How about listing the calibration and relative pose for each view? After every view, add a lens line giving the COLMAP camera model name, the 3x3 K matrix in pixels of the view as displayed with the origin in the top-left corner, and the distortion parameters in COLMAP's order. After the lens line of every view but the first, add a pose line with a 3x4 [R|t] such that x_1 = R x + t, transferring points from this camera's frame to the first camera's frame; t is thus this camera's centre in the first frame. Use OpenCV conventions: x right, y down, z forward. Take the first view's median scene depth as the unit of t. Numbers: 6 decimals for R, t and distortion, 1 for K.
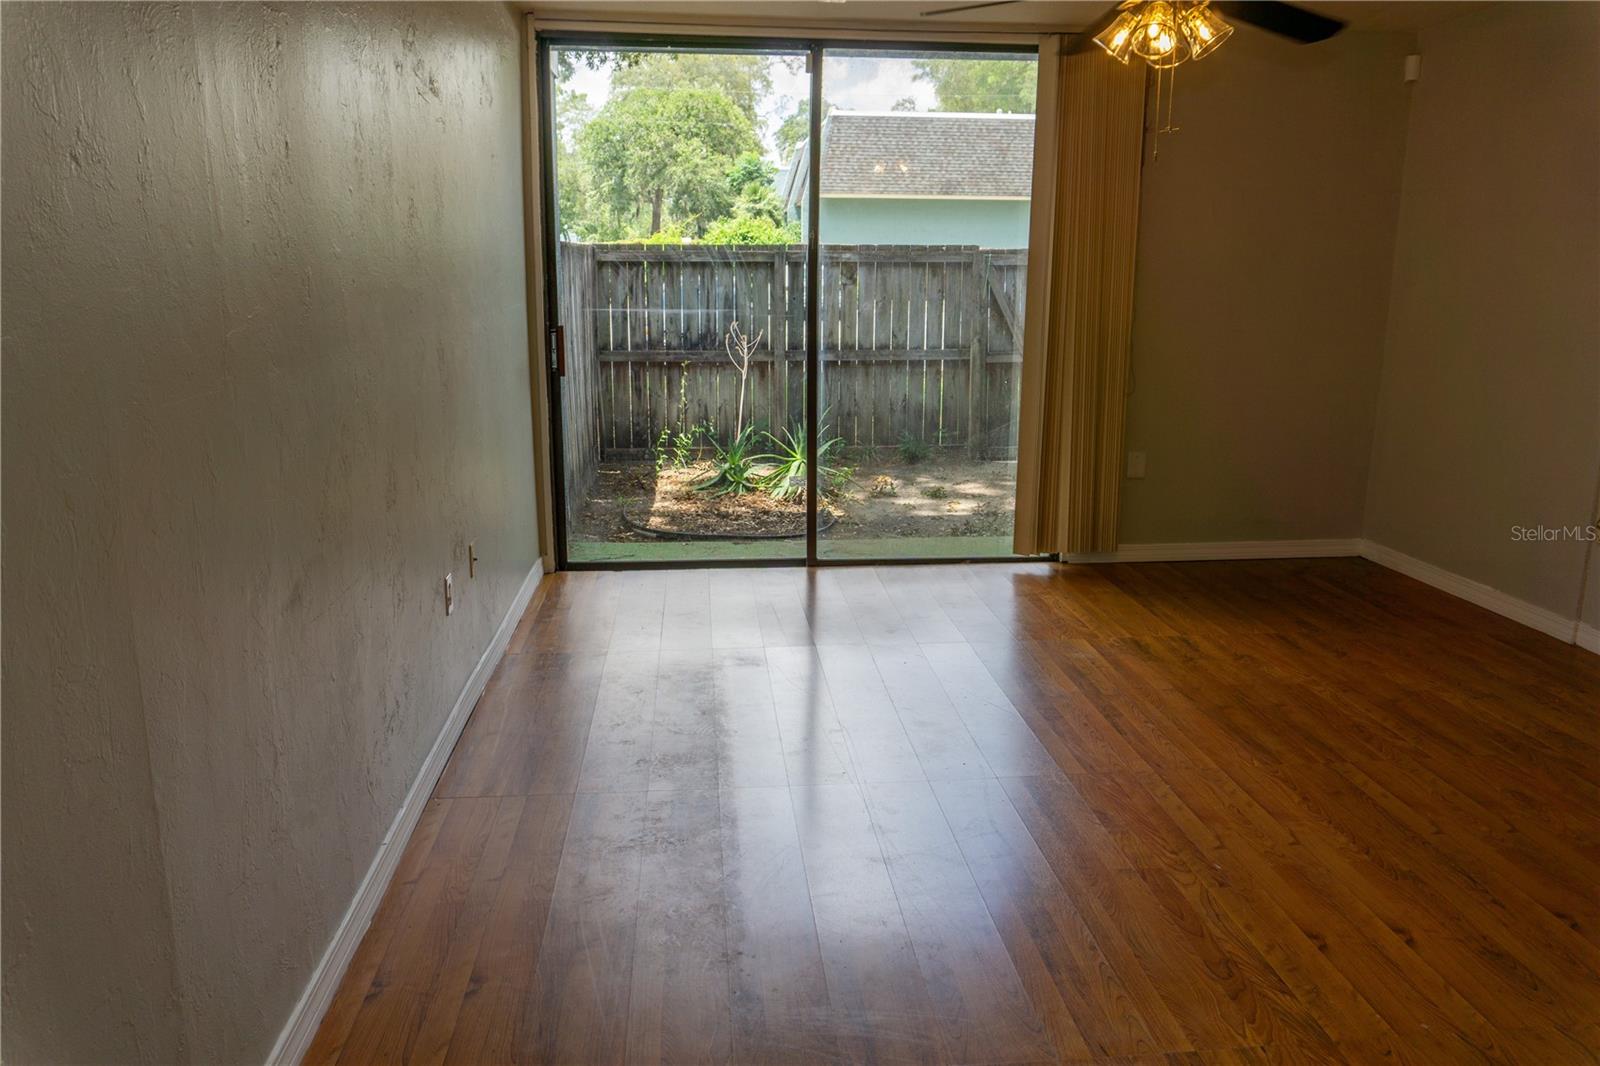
lens RADIAL K [[1207.4, 0, 793.9], [0, 1207.4, 528.7], [0, 0, 1]] dist [-0.031013, -0.001078]
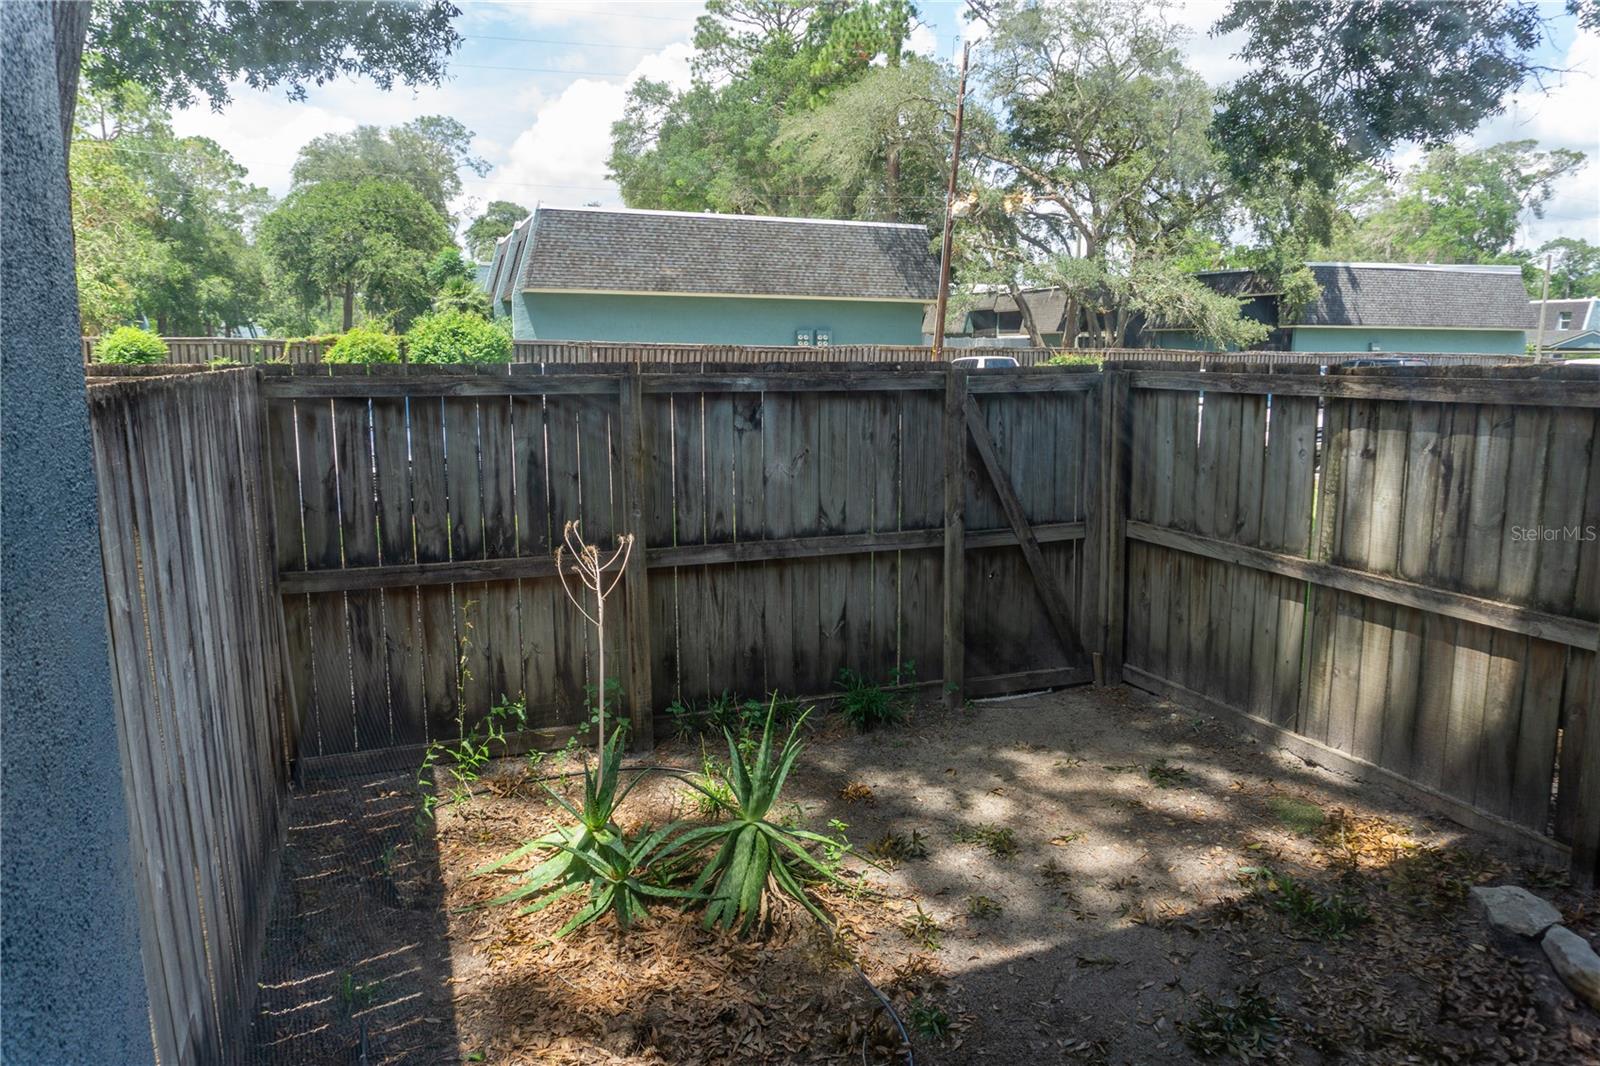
lens RADIAL K [[1082.3, 0, 804.4], [0, 1082.3, 542.6], [0, 0, 1]] dist [-0.012237, -0.011240]
pose [[0.959845, -0.049435, 0.276139, -0.051083], [0.061578, 0.997472, -0.035473, -0.089128], [-0.273688, 0.051052, 0.960463, 0.345025]]
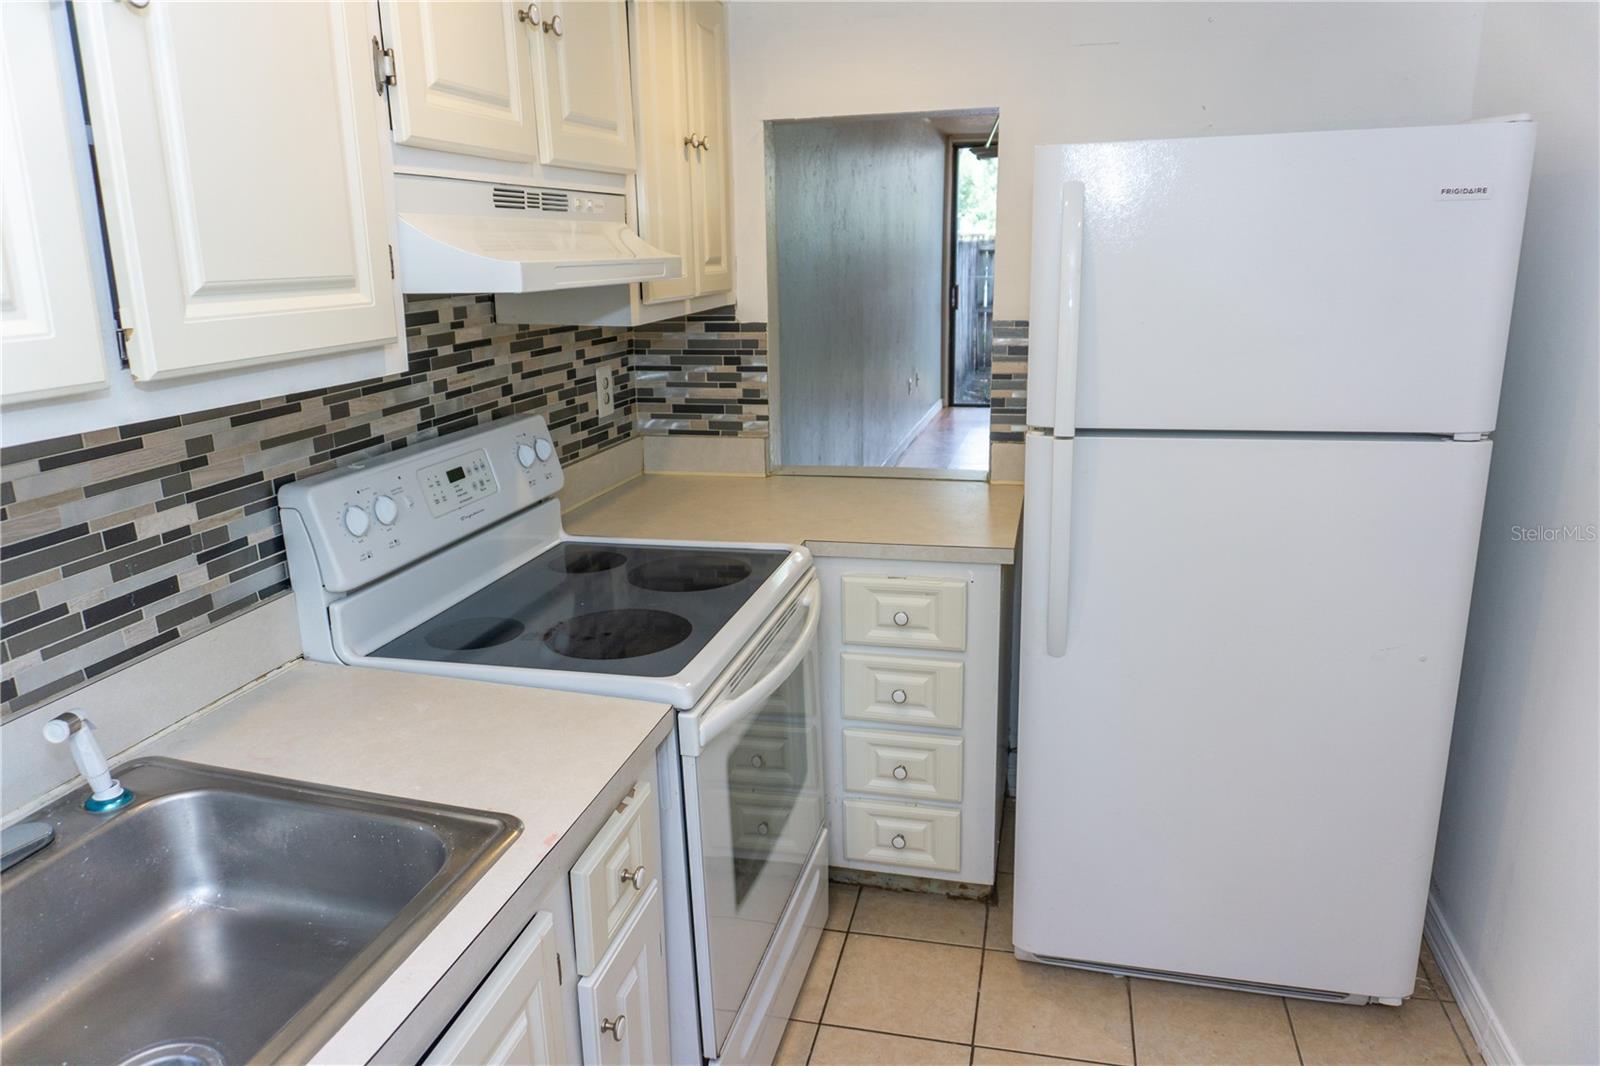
lens RADIAL K [[1082.3, 0, 797.9], [0, 1082.3, 529.2], [0, 0, 1]] dist [-0.012237, -0.011240]
pose [[0.947201, 0.060773, -0.314827, 0.091440], [-0.048067, 0.997691, 0.047975, 0.101755], [0.317016, -0.030309, 0.947936, -0.499641]]
